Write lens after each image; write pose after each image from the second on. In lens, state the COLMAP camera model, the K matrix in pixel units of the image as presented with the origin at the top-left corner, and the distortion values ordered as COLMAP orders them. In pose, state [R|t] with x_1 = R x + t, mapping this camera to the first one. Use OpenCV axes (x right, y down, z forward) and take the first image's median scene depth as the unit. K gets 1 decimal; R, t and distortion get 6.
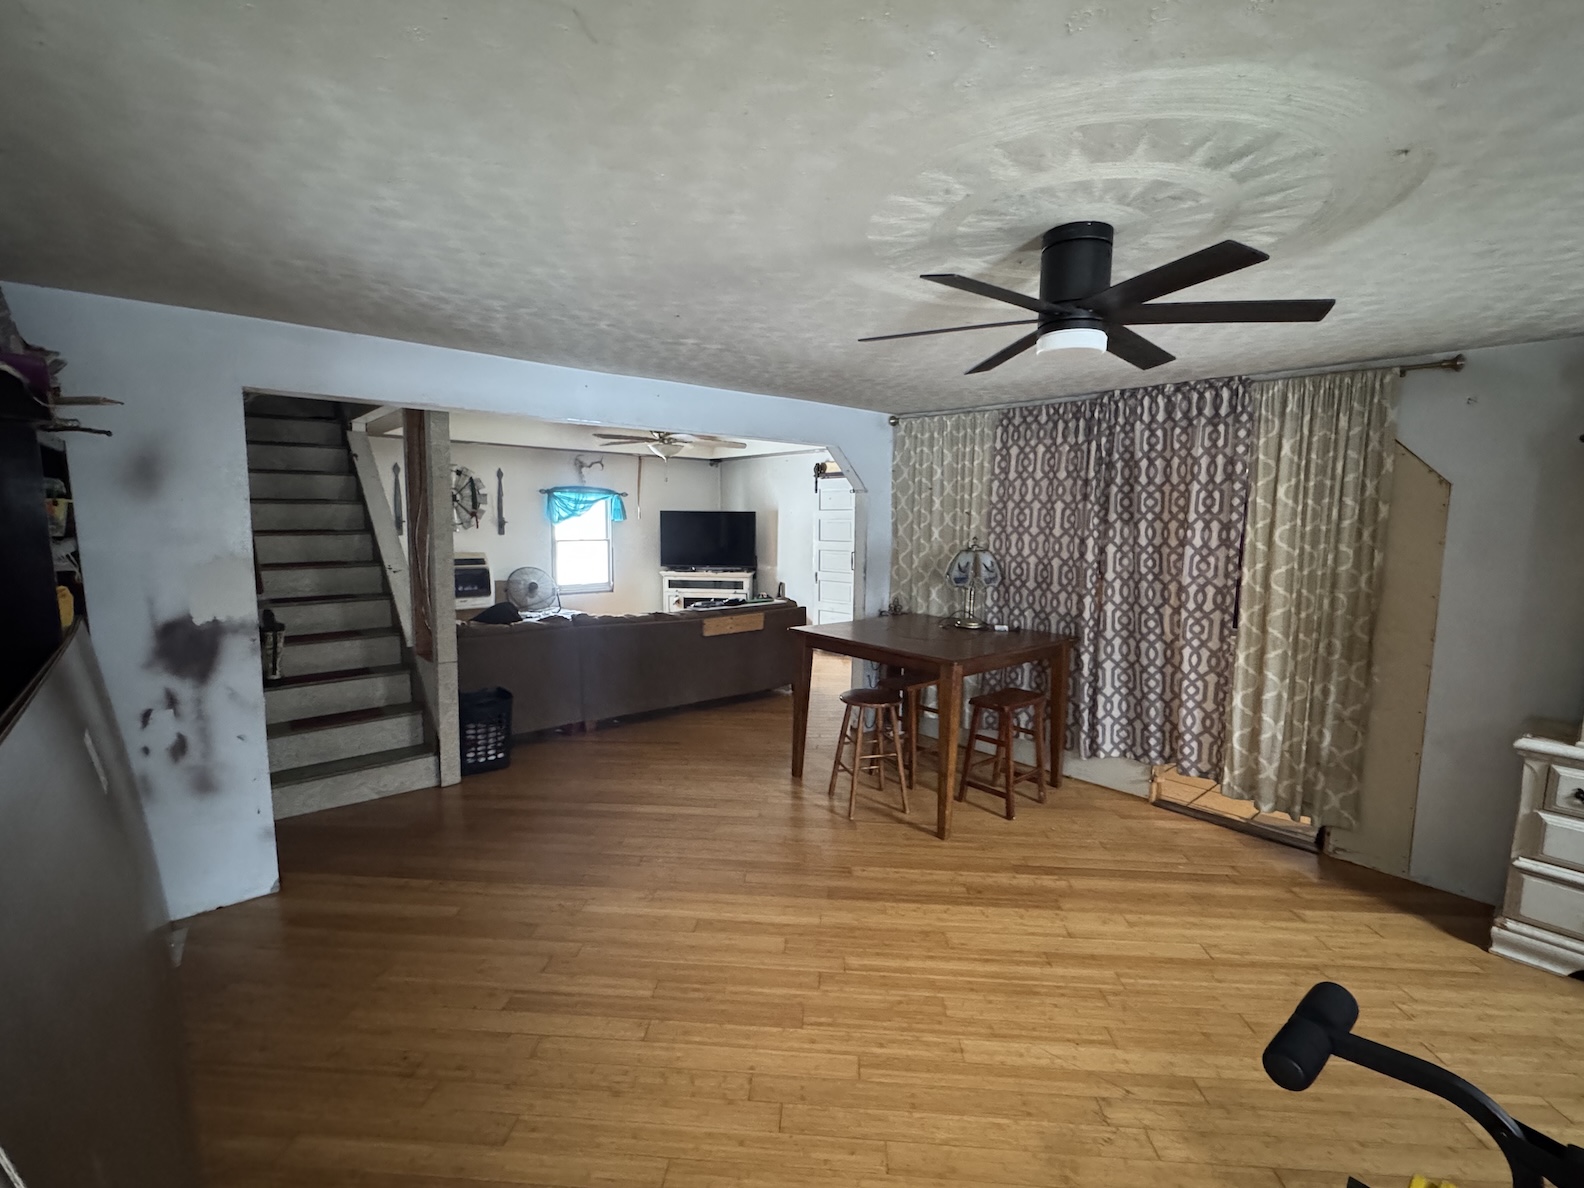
lens RADIAL K [[717.8, 0, 792.1], [0, 717.8, 596.9], [0, 0, 1]] dist [-0.003217, -0.000298]
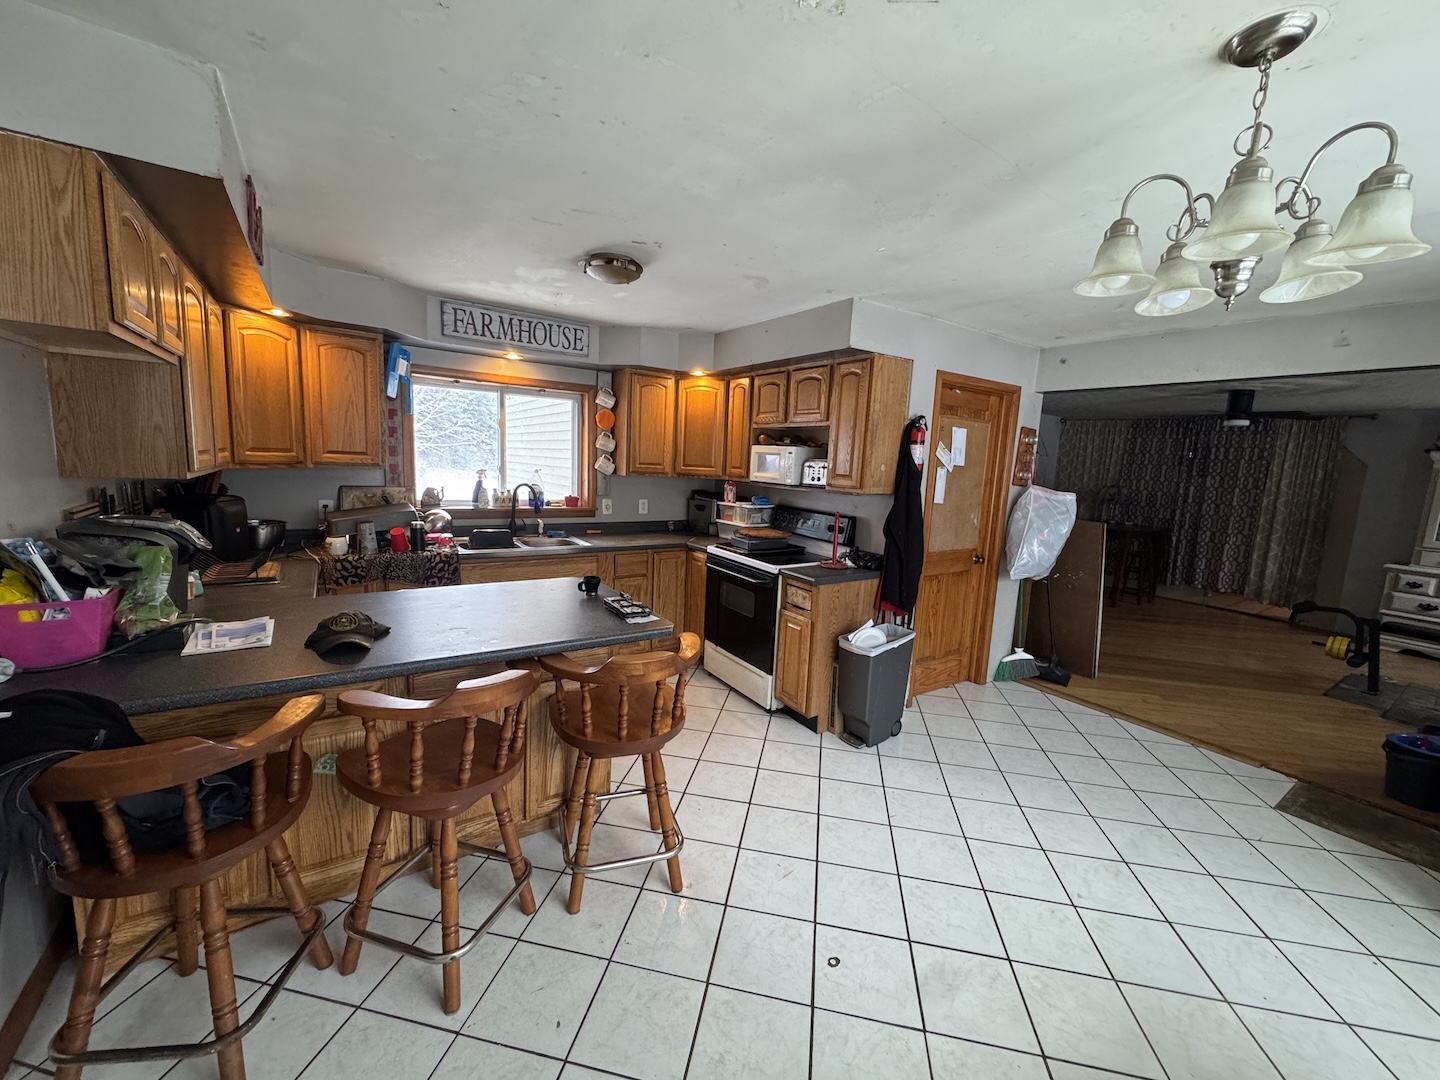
lens RADIAL K [[570.4, 0, 720.0], [0, 570.4, 541.7], [0, 0, 1]] dist [-0.003628, 0.000146]
pose [[0.991116, 0.052187, -0.122336, -0.853816], [-0.048032, 0.998172, 0.036671, 0.113842], [0.124026, -0.030469, 0.991811, -1.008951]]
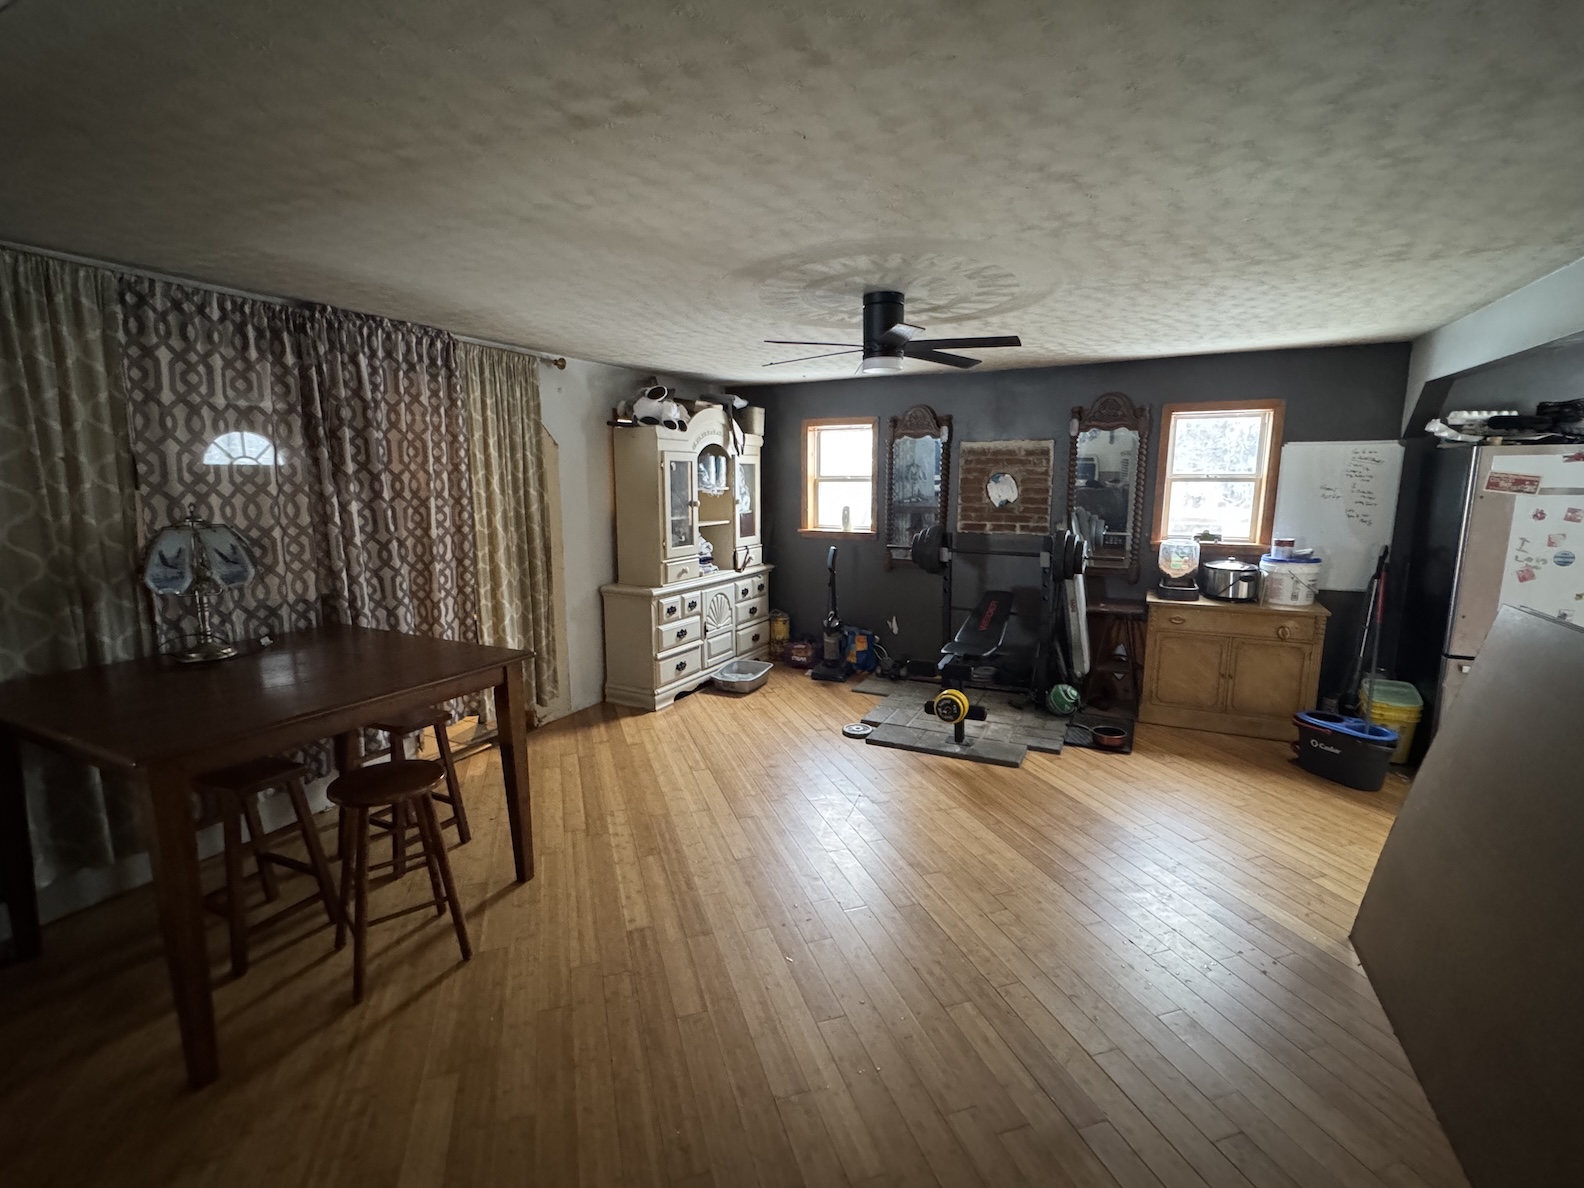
lens RADIAL K [[714.7, 0, 792.0], [0, 714.7, 594.0], [0, 0, 1]] dist [-0.000173, -0.000159]
pose [[-0.373984, -0.165800, 0.912495, -0.565690], [0.095875, 0.971707, 0.215853, -0.111240], [-0.922466, 0.168211, -0.347507, 0.946224]]
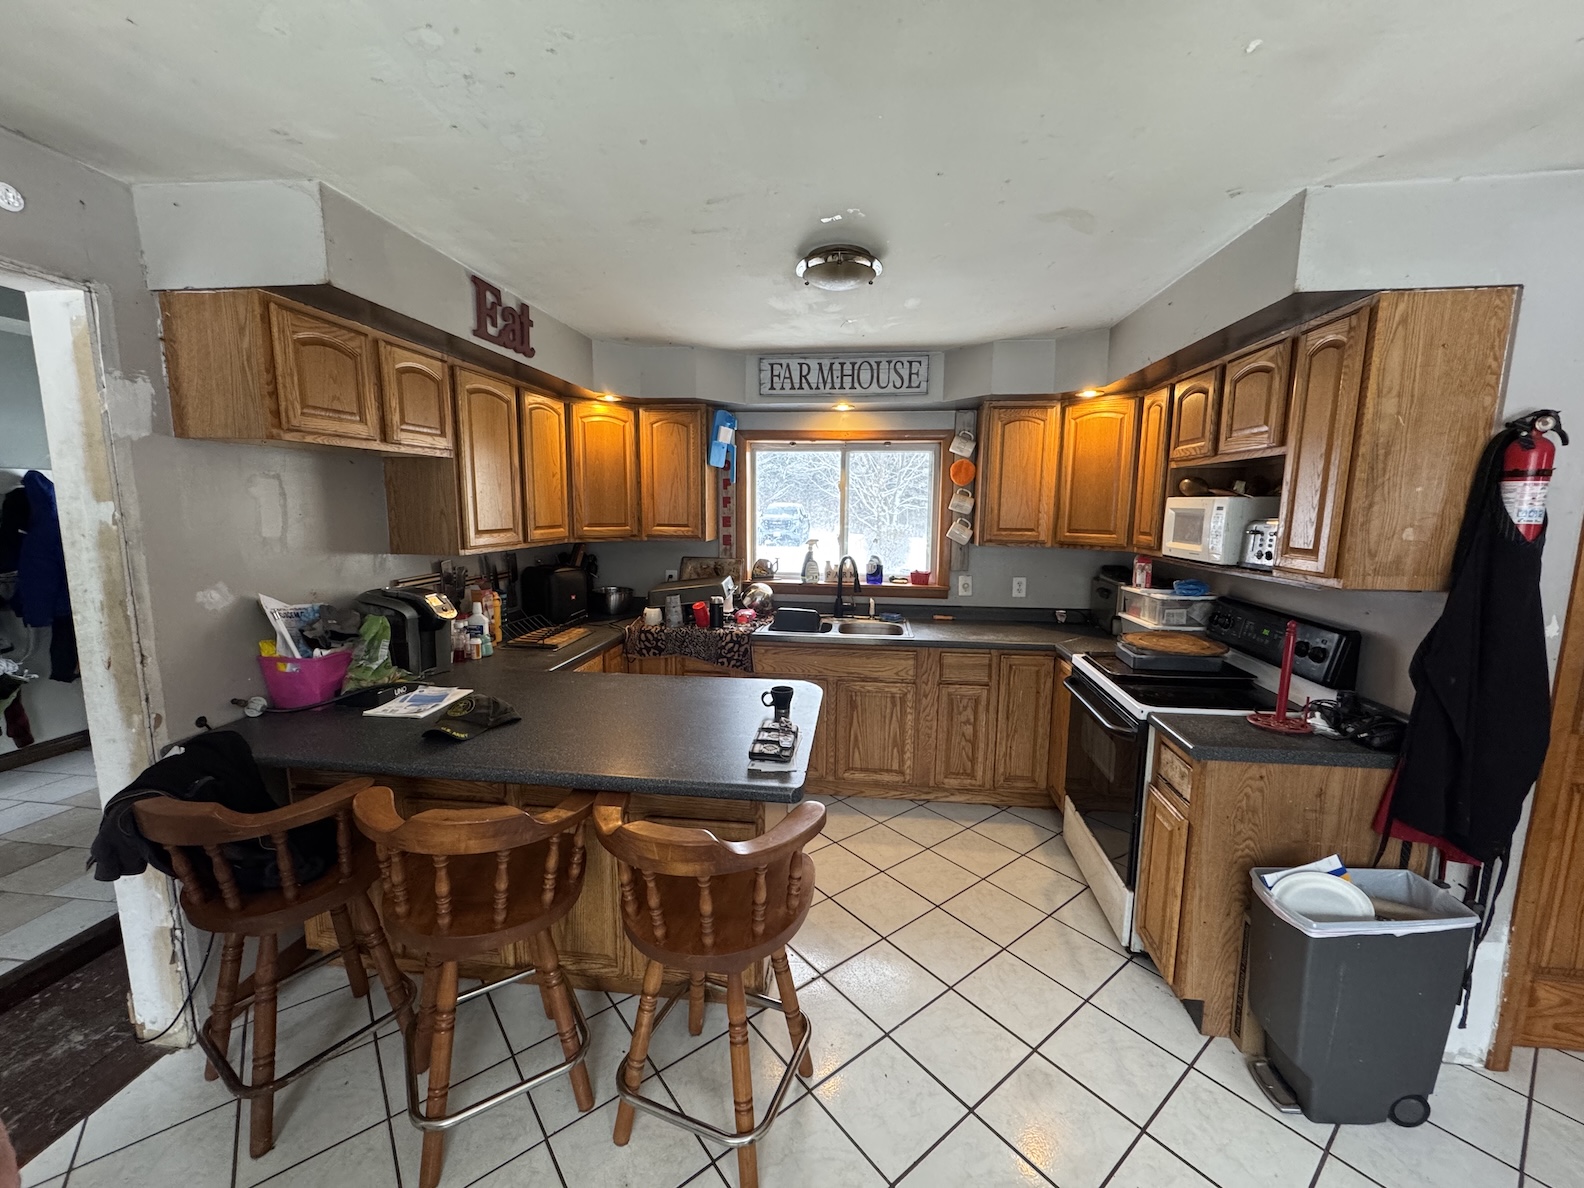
lens RADIAL K [[627.4, 0, 792.0], [0, 627.4, 595.9], [0, 0, 1]] dist [-0.003628, 0.000146]
pose [[0.665608, 0.099976, -0.739575, -0.665420], [-0.080481, 0.994823, 0.062049, 0.068600], [0.741949, 0.018221, 0.670208, -0.709212]]
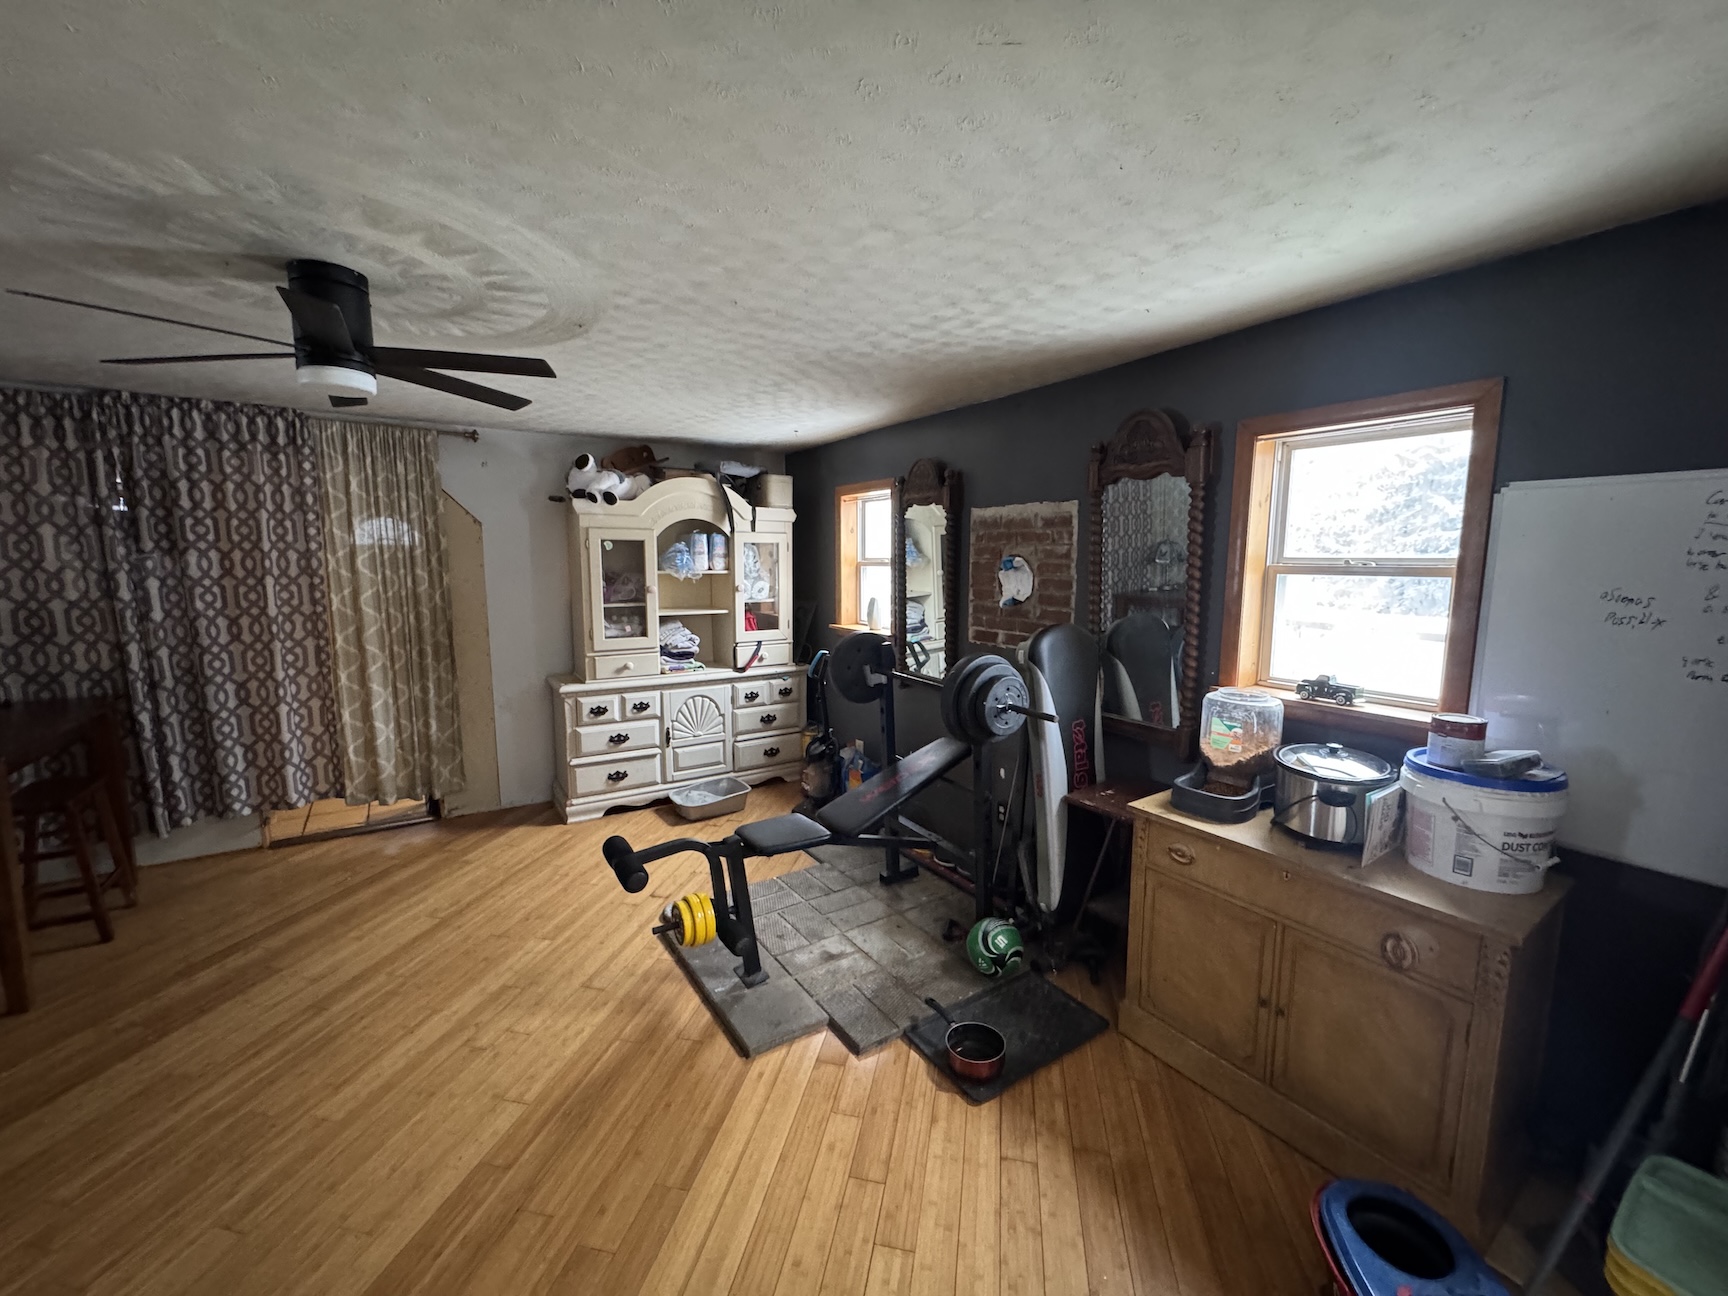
lens RADIAL K [[684.4, 0, 864.0], [0, 684.4, 650.1], [0, 0, 1]] dist [-0.003628, 0.000146]
pose [[0.138121, -0.145427, 0.979680, -0.269797], [0.102598, 0.985940, 0.131891, -0.011023], [-0.985087, 0.082296, 0.151099, 0.070153]]
